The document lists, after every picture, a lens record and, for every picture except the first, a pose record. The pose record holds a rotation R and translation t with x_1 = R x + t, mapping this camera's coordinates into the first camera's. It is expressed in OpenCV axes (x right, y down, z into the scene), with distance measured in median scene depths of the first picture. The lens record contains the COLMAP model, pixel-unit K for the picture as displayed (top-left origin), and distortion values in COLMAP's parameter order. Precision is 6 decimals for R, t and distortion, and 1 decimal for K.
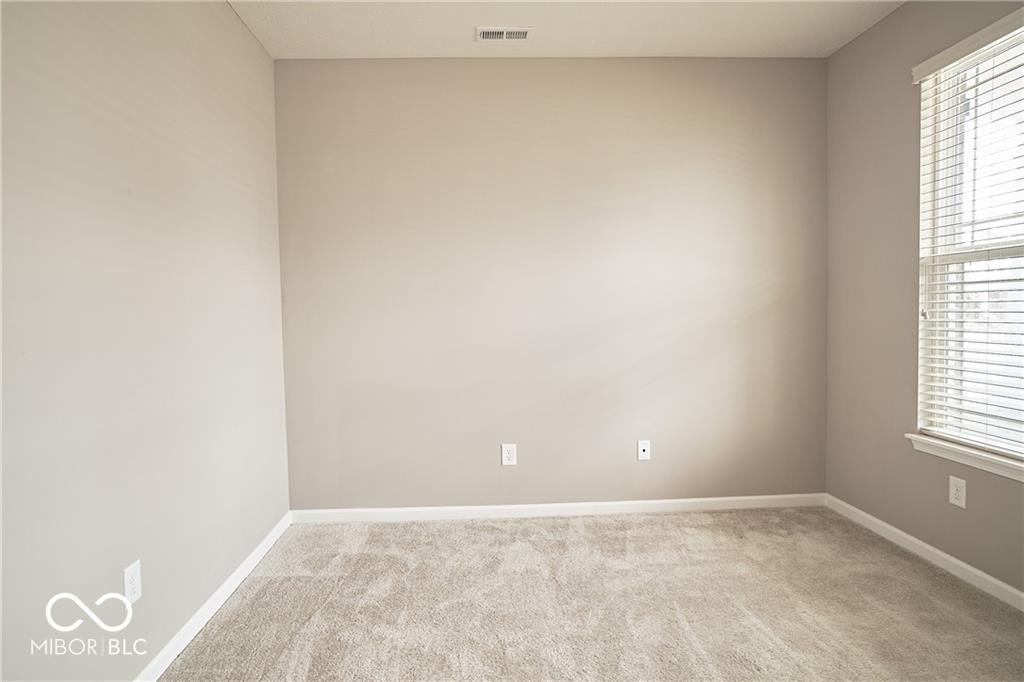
lens RADIAL K [[576.7, 0, 512.0], [0, 576.7, 341.0], [0, 0, 1]] dist [-0.004578, 0.025677]
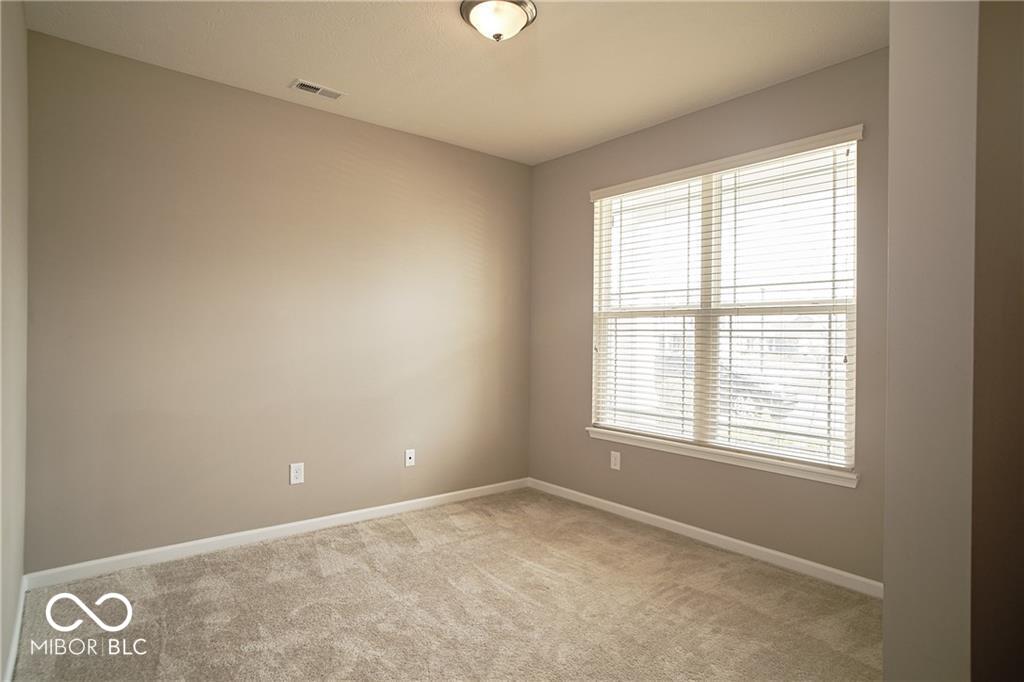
lens RADIAL K [[576.7, 0, 512.0], [0, 576.7, 341.0], [0, 0, 1]] dist [-0.004578, 0.025677]
pose [[0.803036, 0.027249, 0.595307, -0.389441], [-0.001388, 0.999037, -0.043857, 0.000679], [-0.595929, 0.034393, 0.802300, -0.107543]]
